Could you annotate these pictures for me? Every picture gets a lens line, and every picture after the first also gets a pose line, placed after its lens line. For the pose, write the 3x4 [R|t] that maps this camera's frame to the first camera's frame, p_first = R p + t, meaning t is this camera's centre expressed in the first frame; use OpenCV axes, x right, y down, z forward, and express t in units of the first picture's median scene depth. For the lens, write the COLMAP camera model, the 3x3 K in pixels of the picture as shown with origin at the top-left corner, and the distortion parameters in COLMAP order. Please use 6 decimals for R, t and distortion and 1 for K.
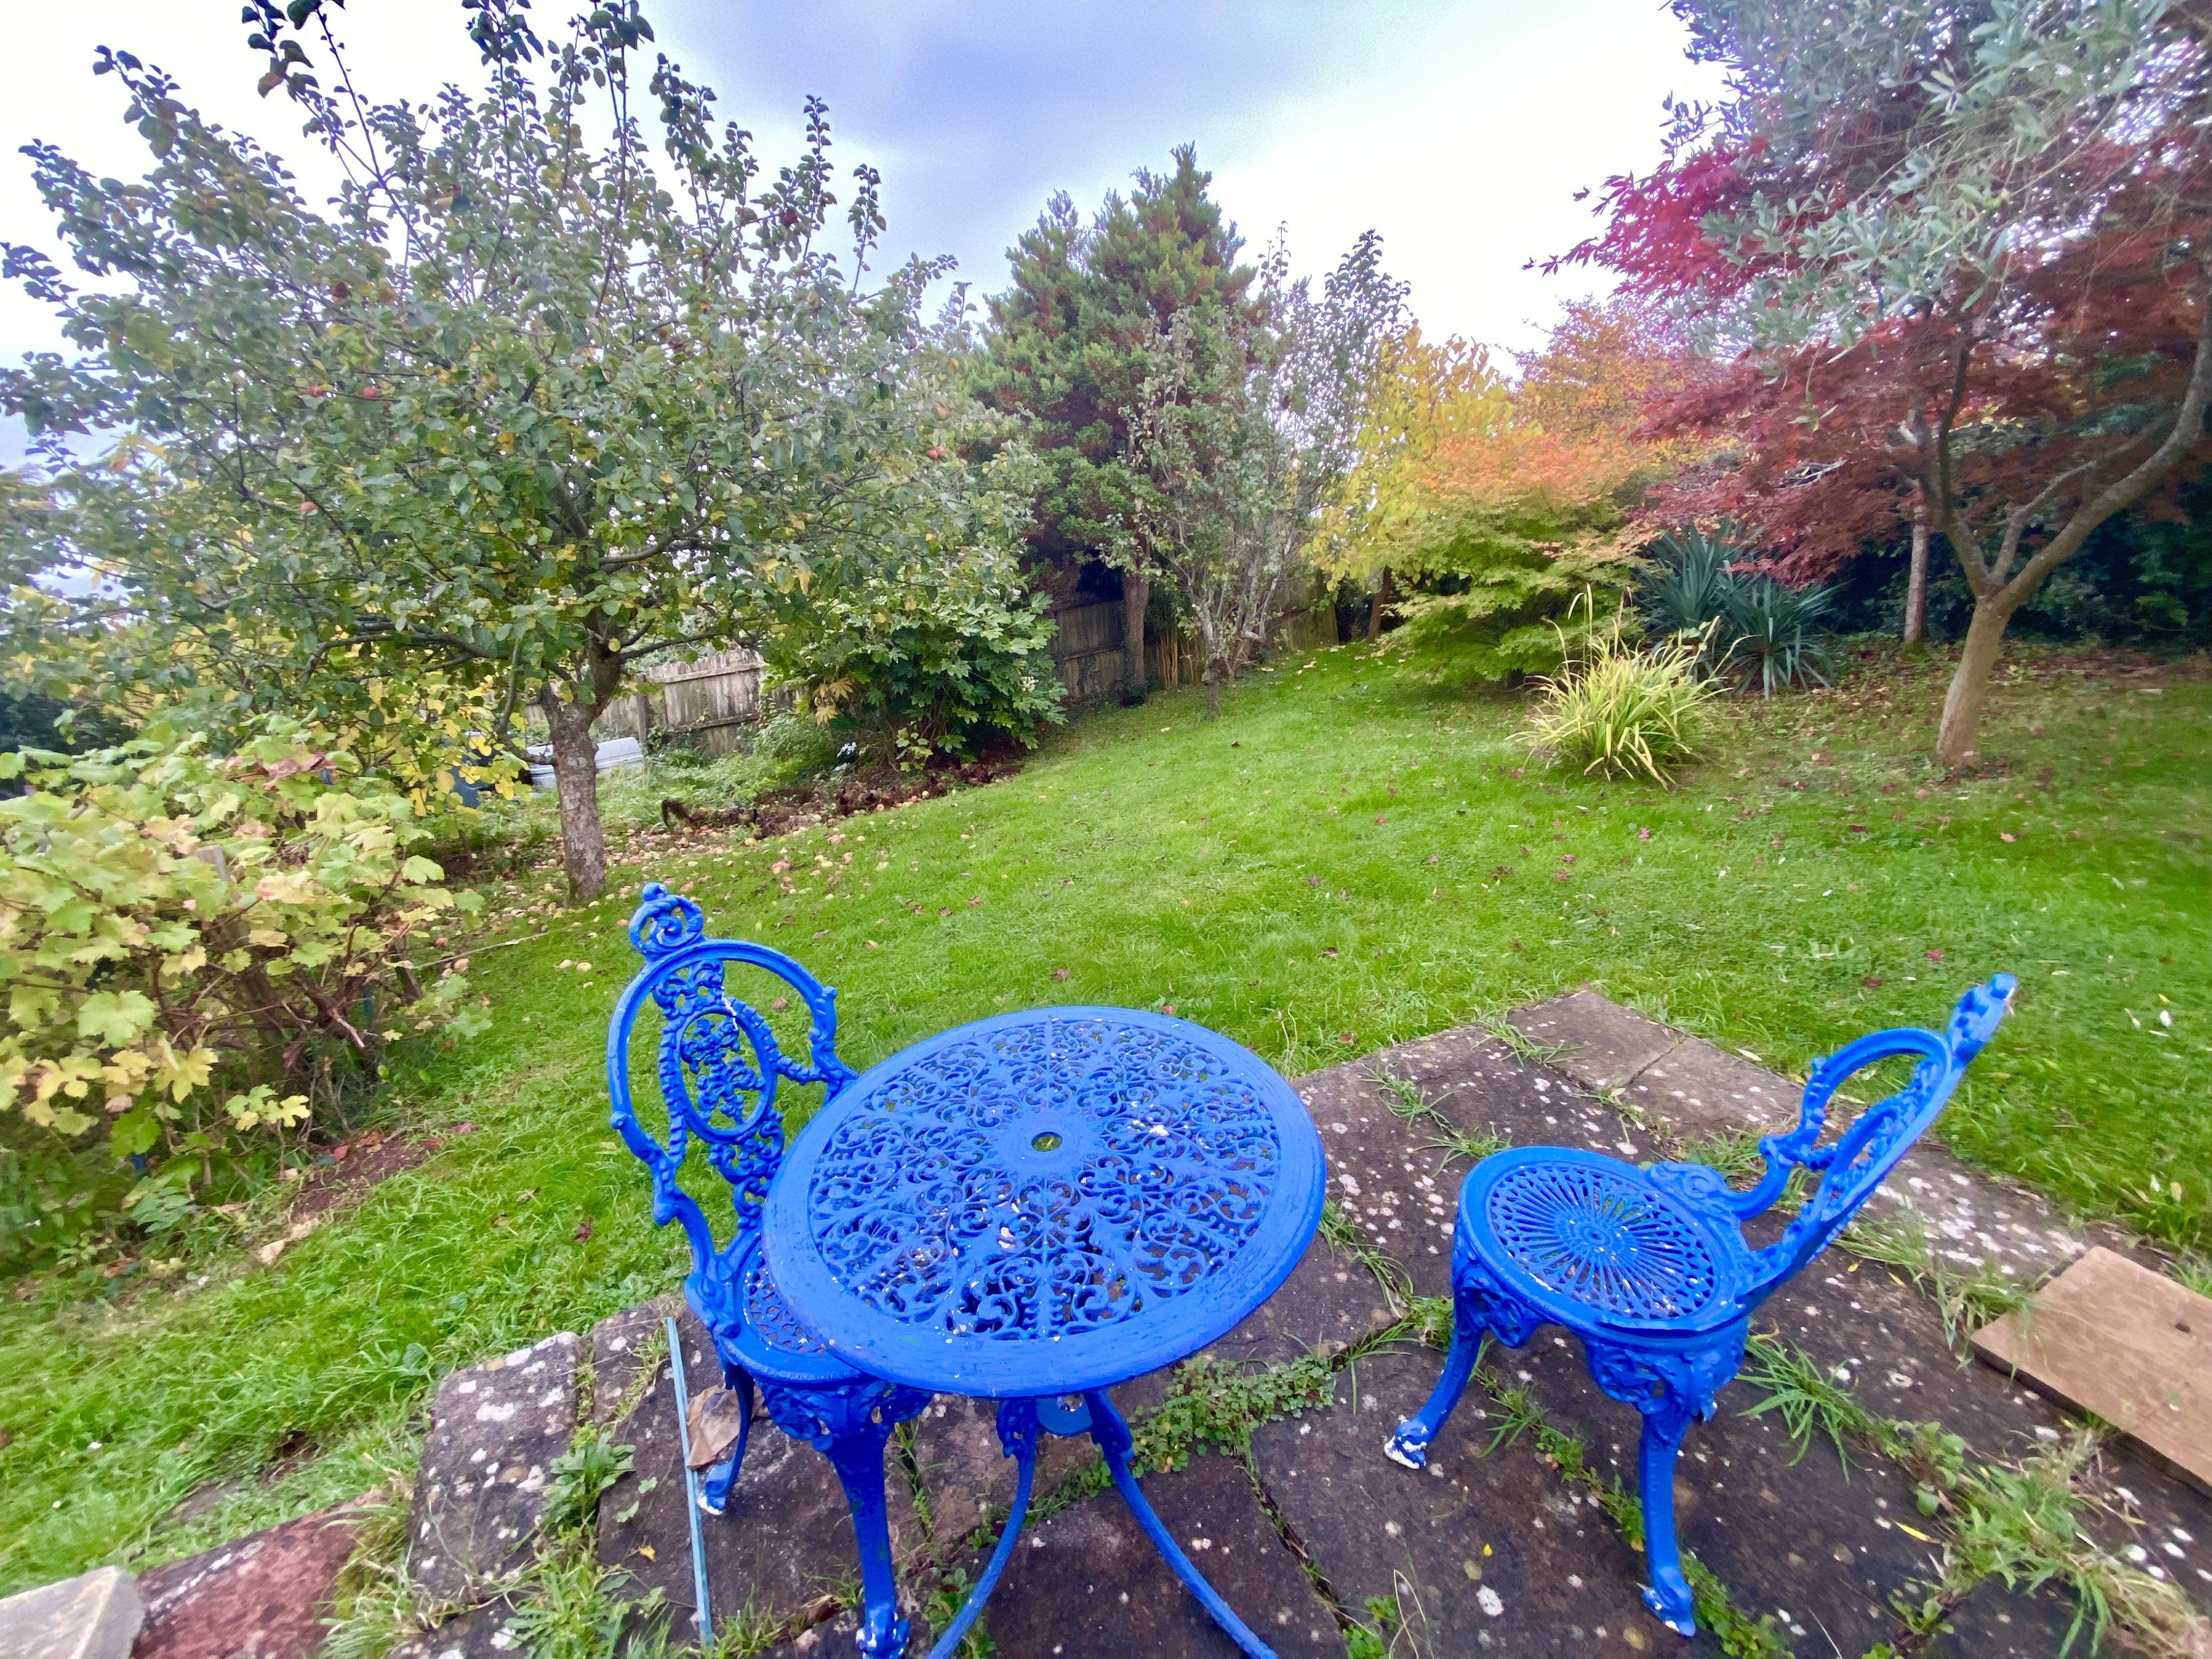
lens RADIAL K [[887.6, 0, 1110.5], [0, 887.6, 840.0], [0, 0, 1]] dist [-0.000312, -0.013191]
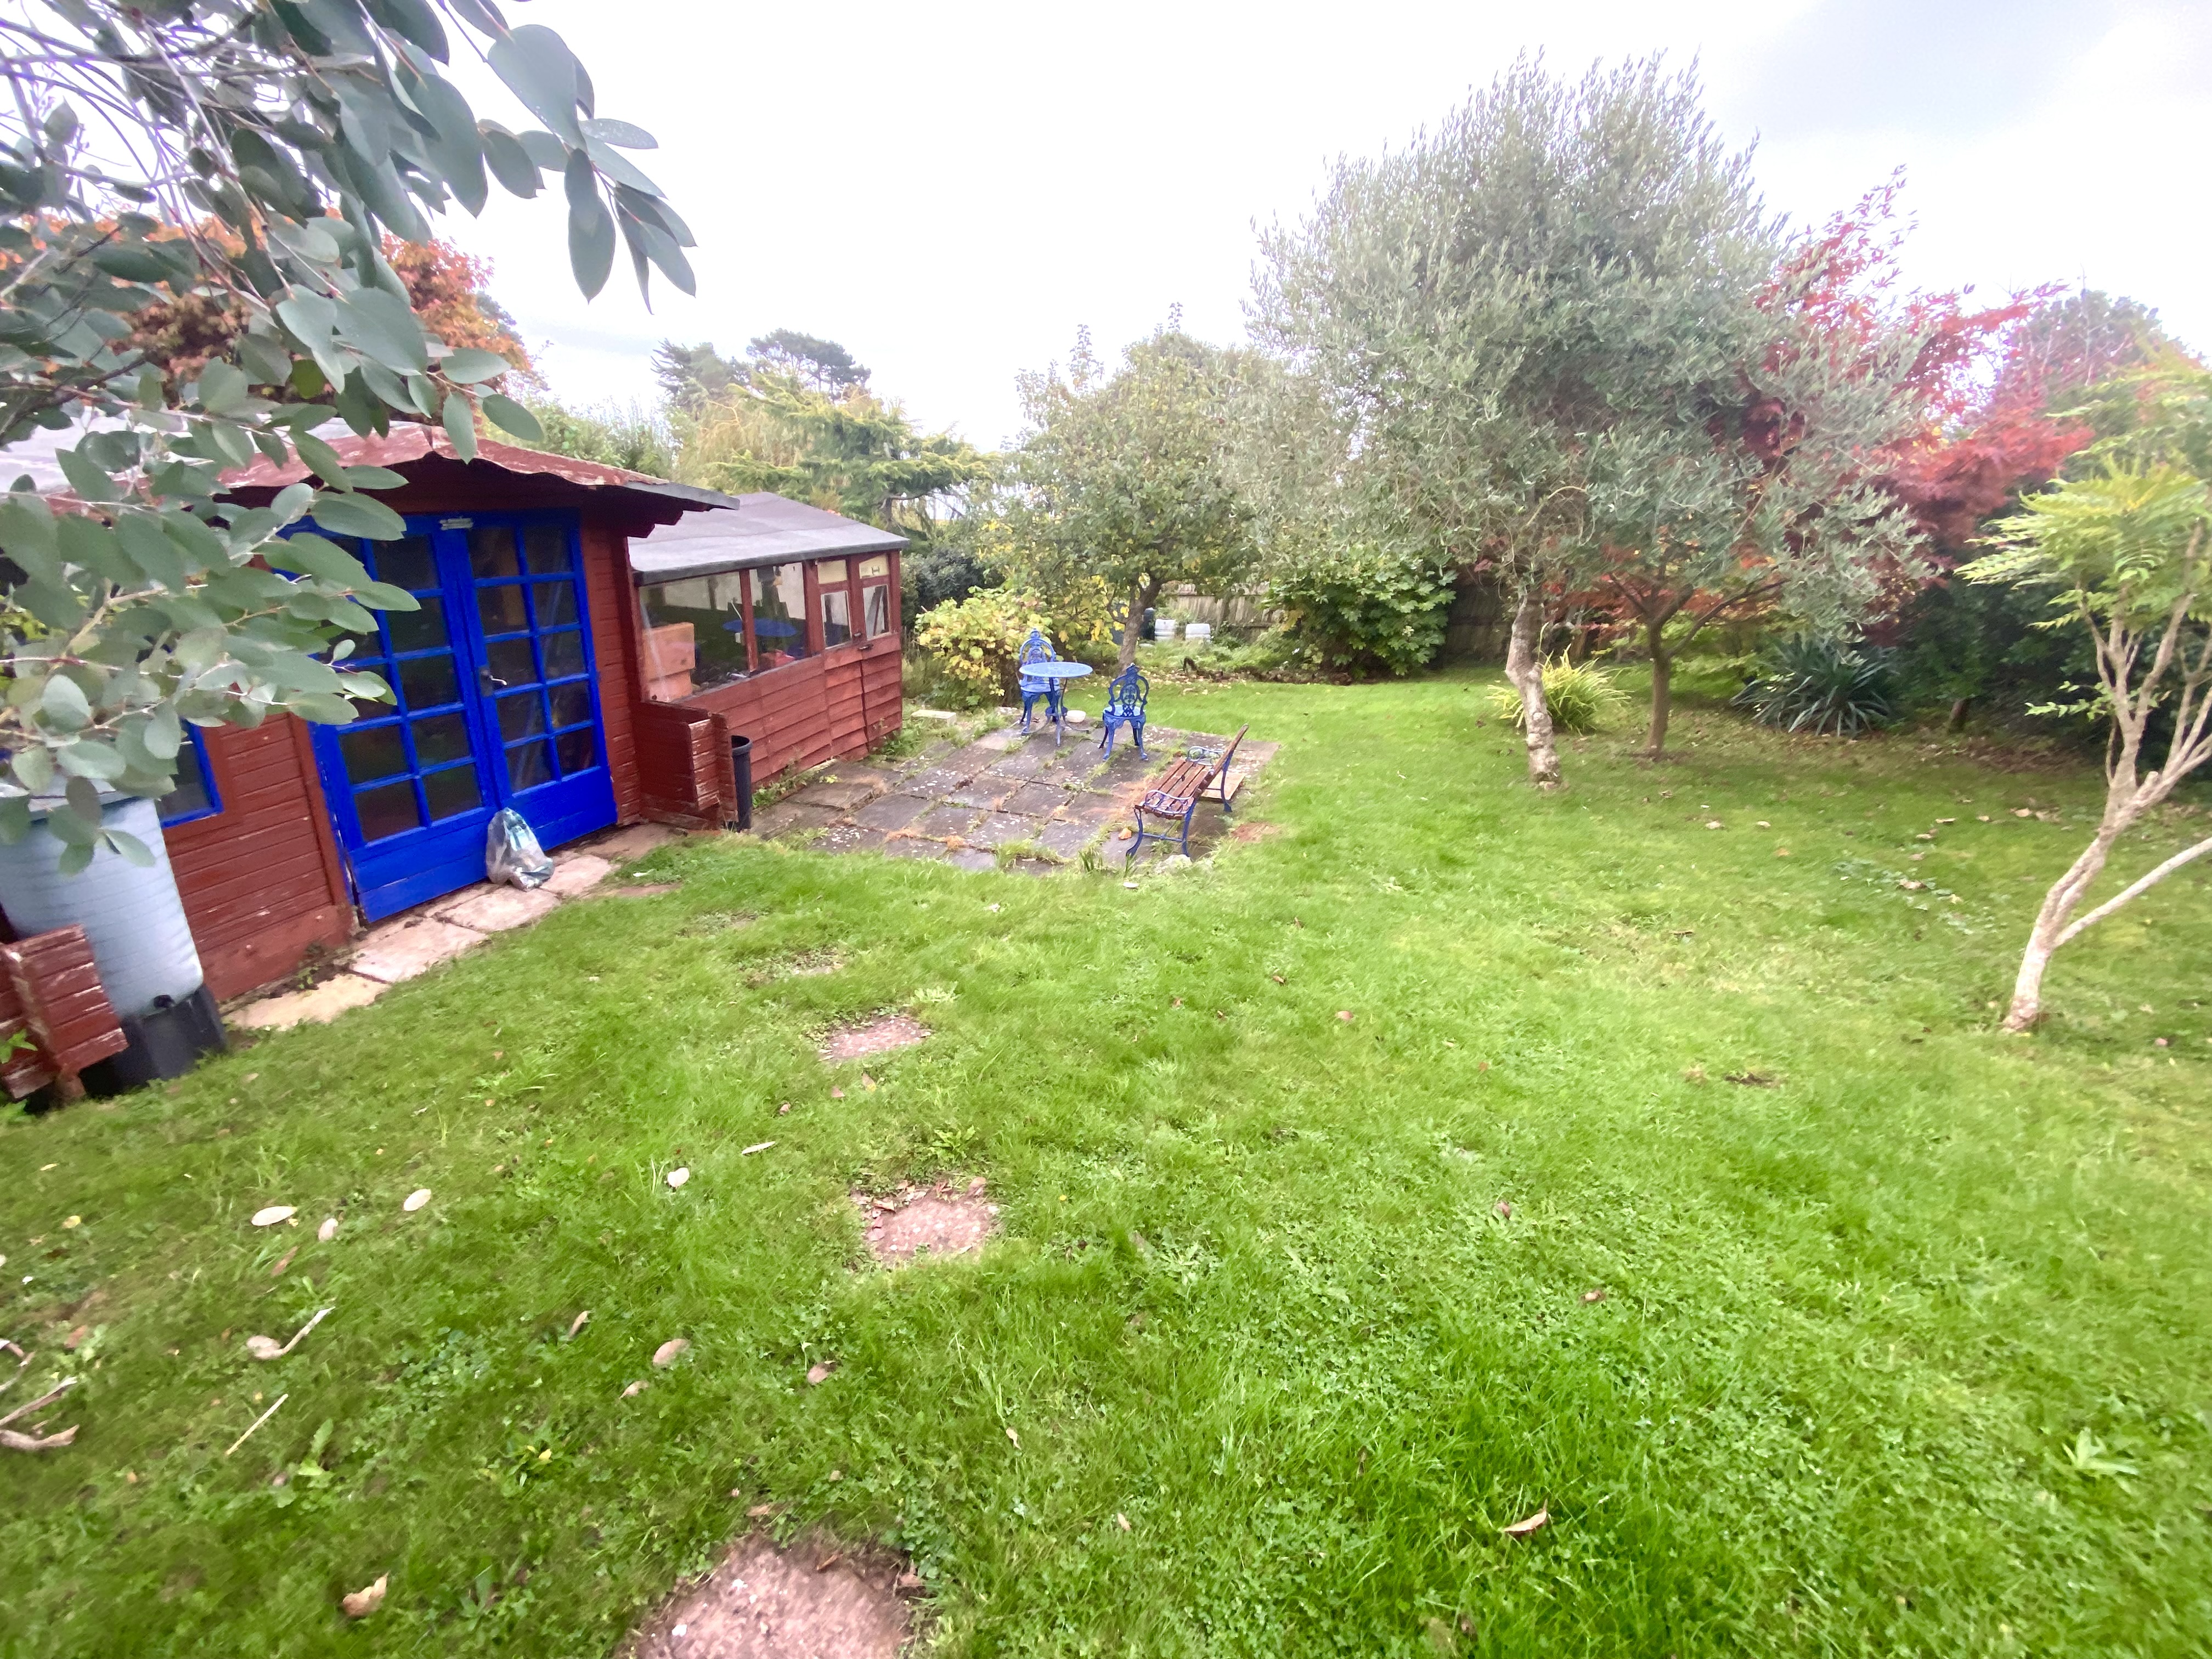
lens RADIAL K [[887.6, 0, 1110.5], [0, 887.6, 840.0], [0, 0, 1]] dist [-0.000312, -0.013191]
pose [[0.719044, 0.320153, -0.616828, 0.647344], [-0.268980, 0.946599, 0.177761, 0.031759], [0.640800, 0.038096, 0.766762, -0.529307]]
